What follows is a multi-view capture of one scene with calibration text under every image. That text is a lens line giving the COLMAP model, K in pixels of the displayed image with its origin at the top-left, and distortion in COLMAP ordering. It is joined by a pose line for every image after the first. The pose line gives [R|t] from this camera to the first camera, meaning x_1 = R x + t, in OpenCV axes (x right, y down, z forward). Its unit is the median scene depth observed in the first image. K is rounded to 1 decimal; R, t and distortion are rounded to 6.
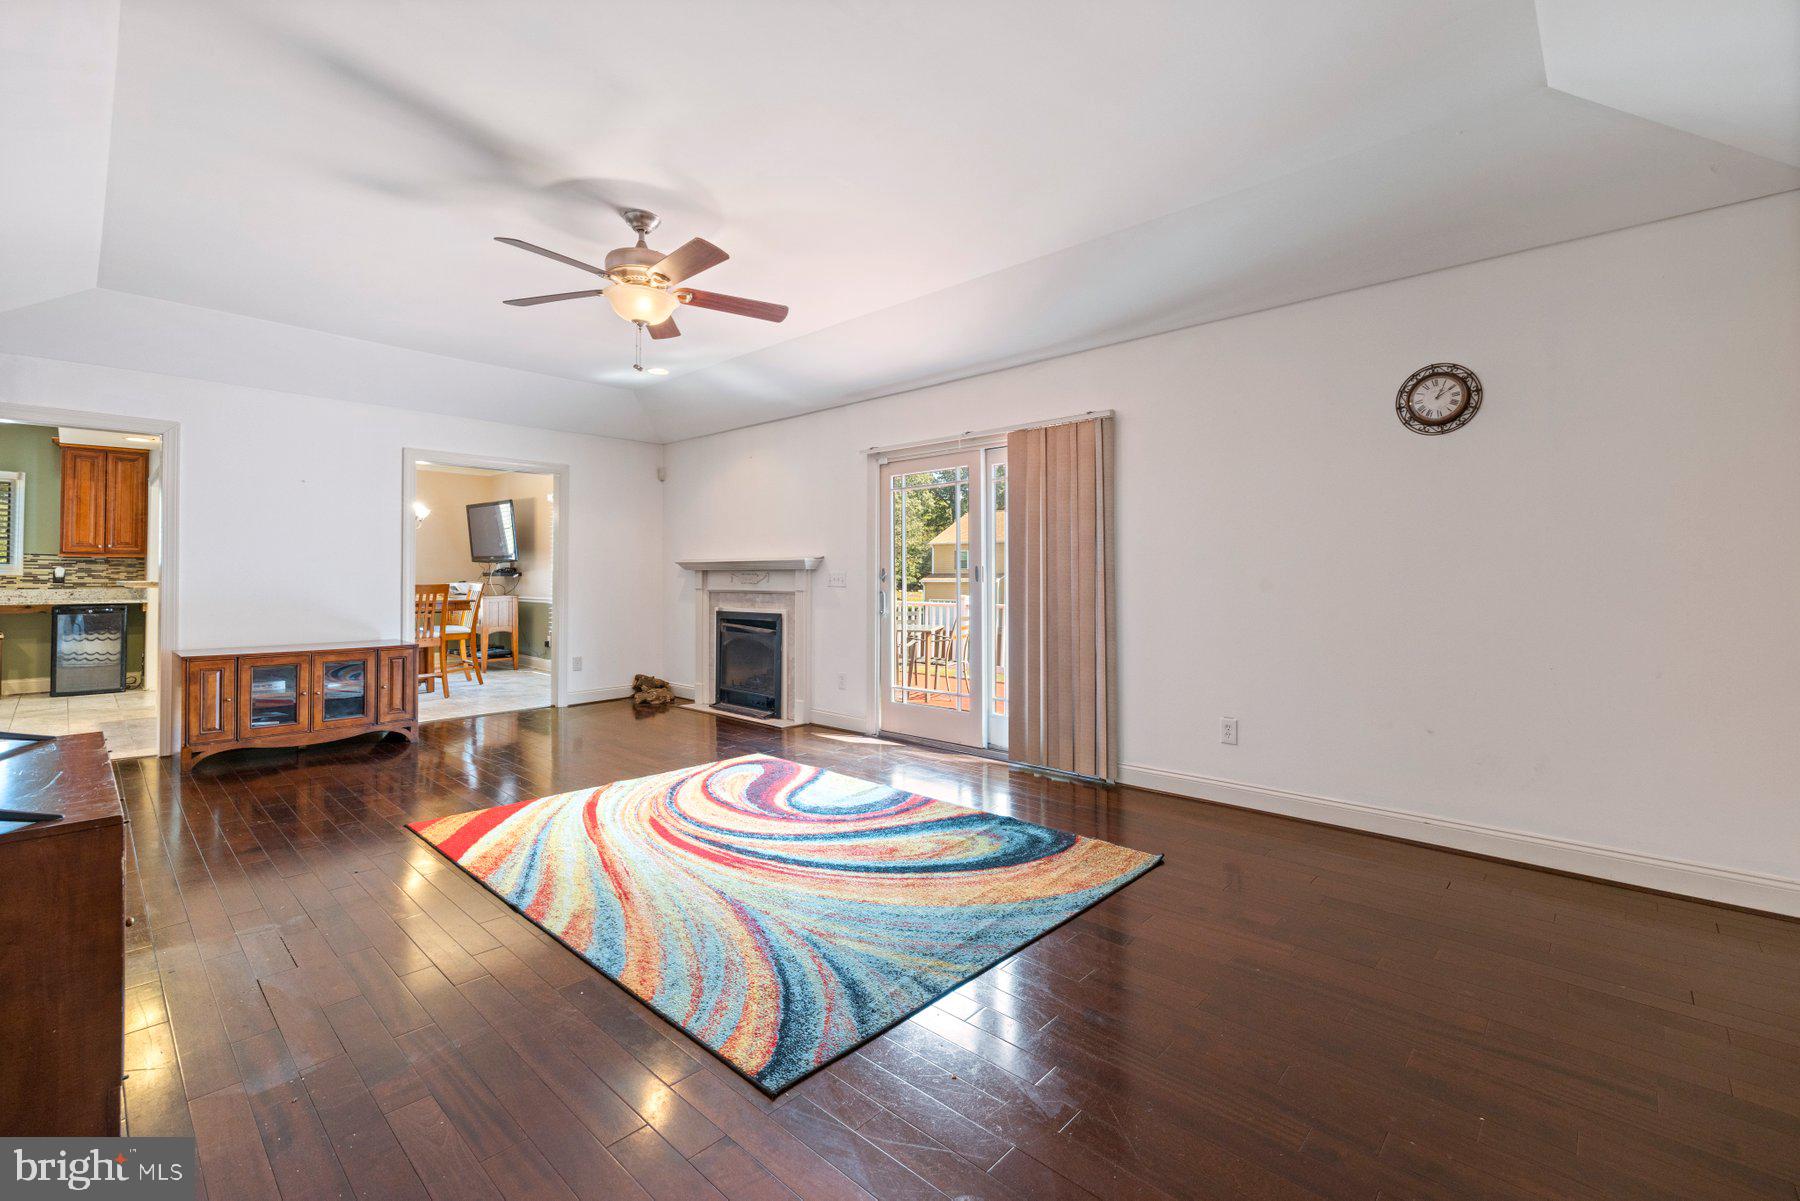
lens RADIAL K [[751.2, 0, 883.3], [0, 751.2, 570.8], [0, 0, 1]] dist [0.003165, 0.000524]
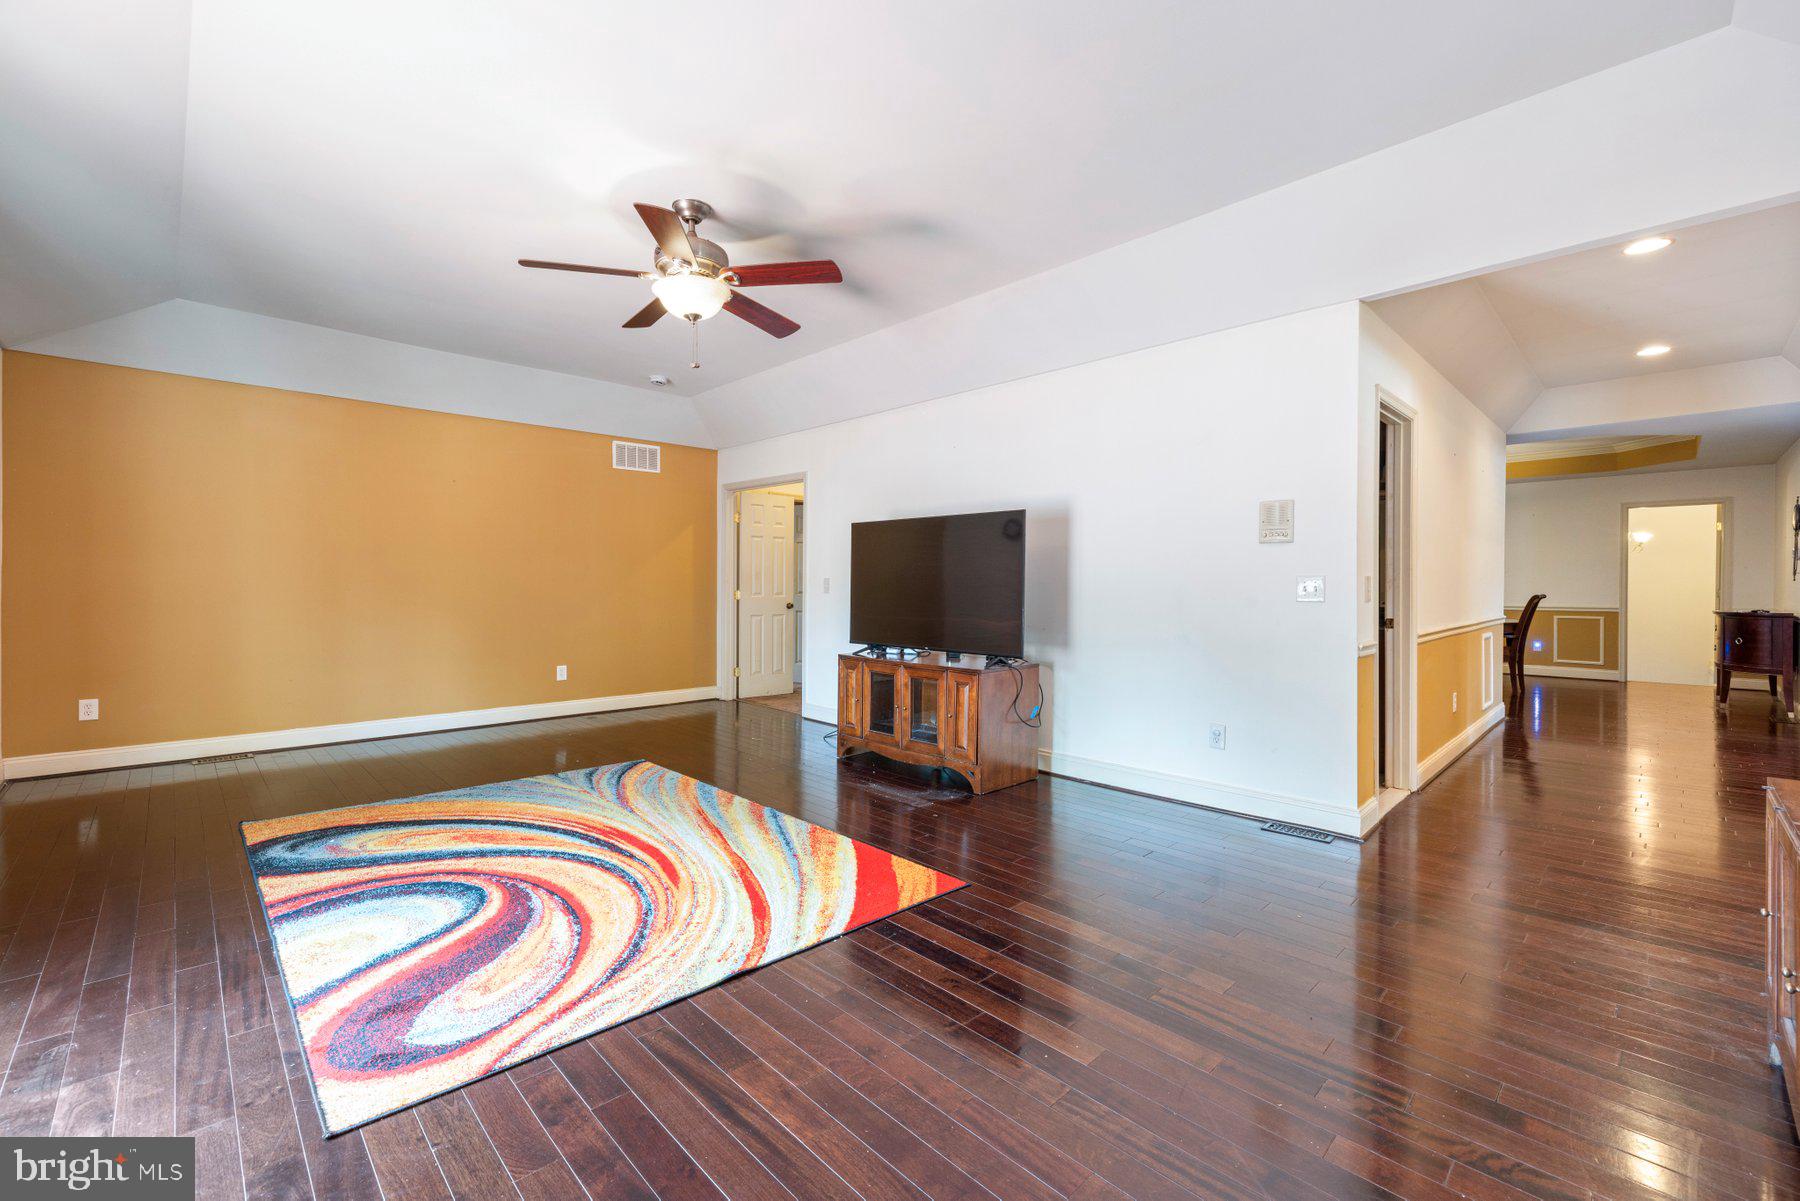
lens RADIAL K [[751.2, 0, 905.9], [0, 751.2, 594.5], [0, 0, 1]] dist [0.003165, 0.000524]
pose [[-0.999675, -0.003429, 0.025257, -0.721387], [-0.003420, 0.999994, 0.000405, 0.021718], [-0.025258, 0.000319, -0.999681, 2.264695]]
